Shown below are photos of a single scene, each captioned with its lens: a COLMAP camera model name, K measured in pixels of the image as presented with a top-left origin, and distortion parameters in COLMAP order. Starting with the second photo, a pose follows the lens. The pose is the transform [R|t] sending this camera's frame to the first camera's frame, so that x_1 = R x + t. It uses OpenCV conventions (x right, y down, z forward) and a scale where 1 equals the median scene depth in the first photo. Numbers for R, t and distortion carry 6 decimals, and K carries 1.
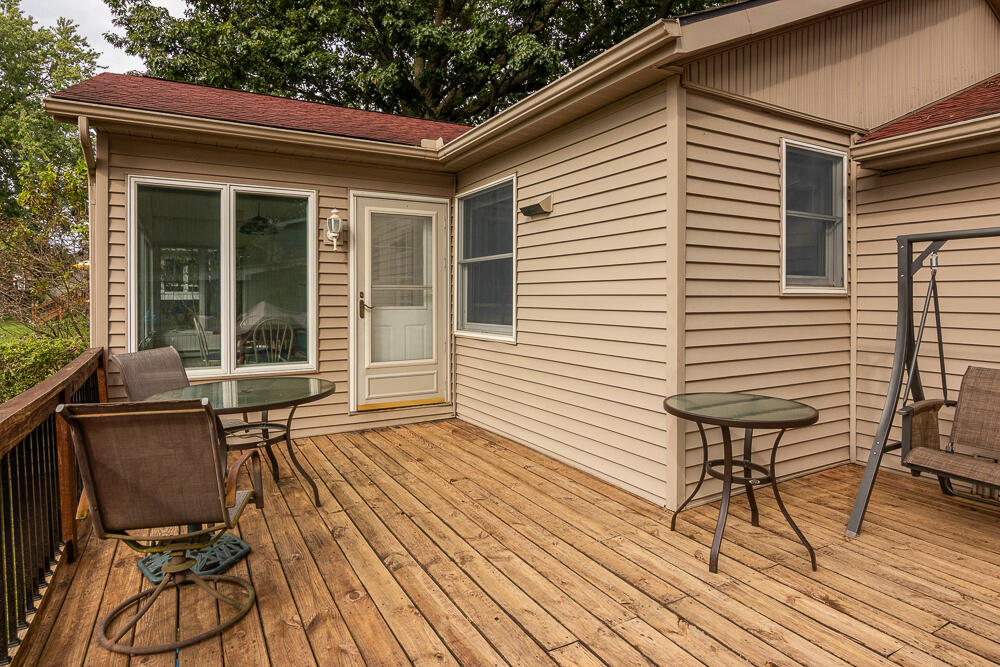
lens RADIAL K [[552.7, 0, 484.1], [0, 552.7, 322.8], [0, 0, 1]] dist [0.000566, 0.000321]
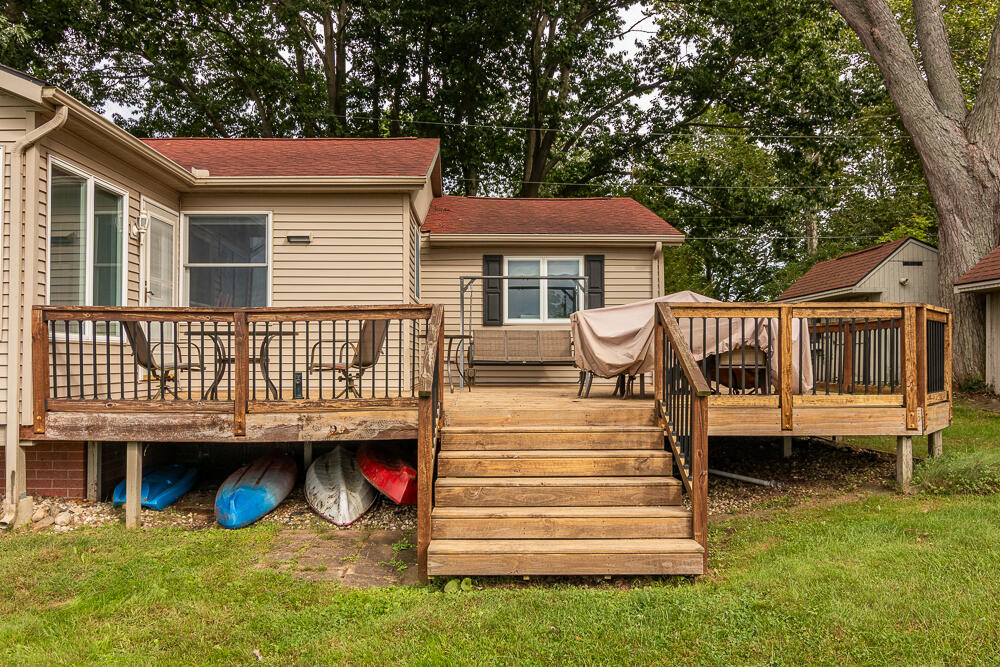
lens RADIAL K [[716.4, 0, 498.2], [0, 716.4, 354.2], [0, 0, 1]] dist [-0.004769, -0.001263]
pose [[0.458638, 0.006794, 0.888597, -1.407062], [0.041911, 0.998693, -0.029267, 0.204955], [-0.887634, 0.050665, 0.457754, -0.431945]]
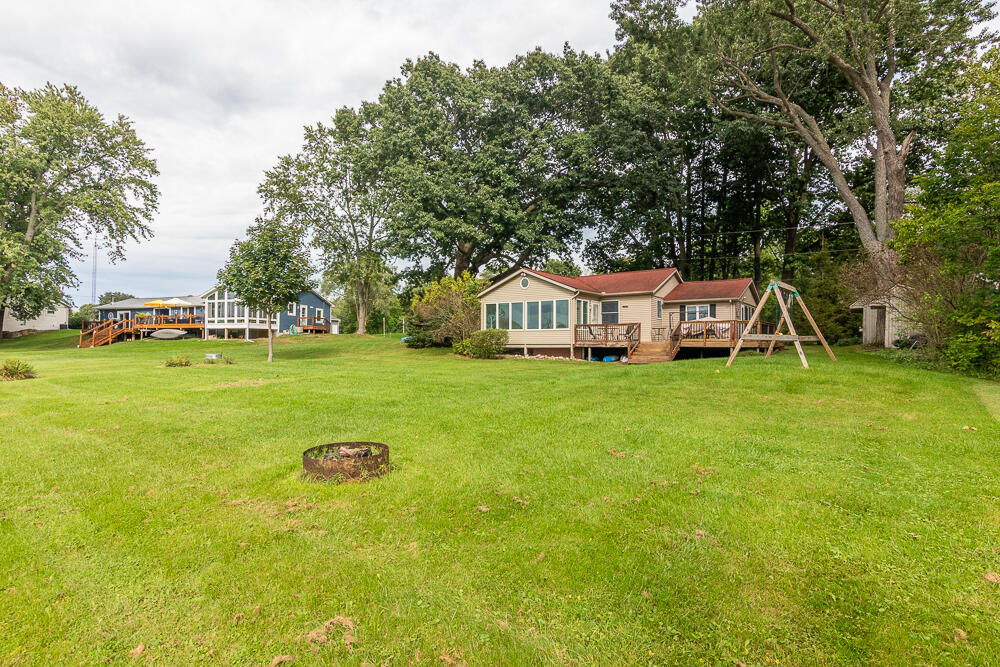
lens RADIAL K [[534.5, 0, 499.2], [0, 534.5, 332.1], [0, 0, 1]] dist [-0.000375, 0.000310]
pose [[0.903443, 0.022859, 0.428098, -3.881567], [0.012378, 0.996770, -0.079346, 0.579900], [-0.428529, 0.076984, 0.900242, -3.989092]]
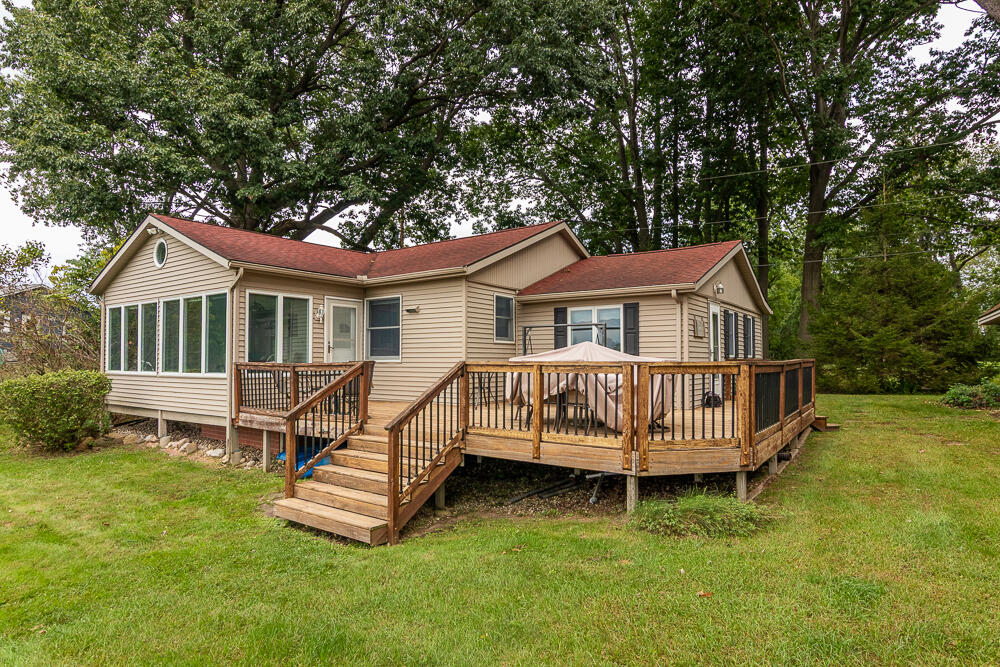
lens RADIAL K [[558.6, 0, 495.6], [0, 558.6, 360.3], [0, 0, 1]] dist [-0.003277, -0.000782]
pose [[0.903309, 0.003111, 0.428979, -0.651053], [0.018078, 0.998809, -0.045311, 0.151771], [-0.428609, 0.048684, 0.902177, -1.475750]]
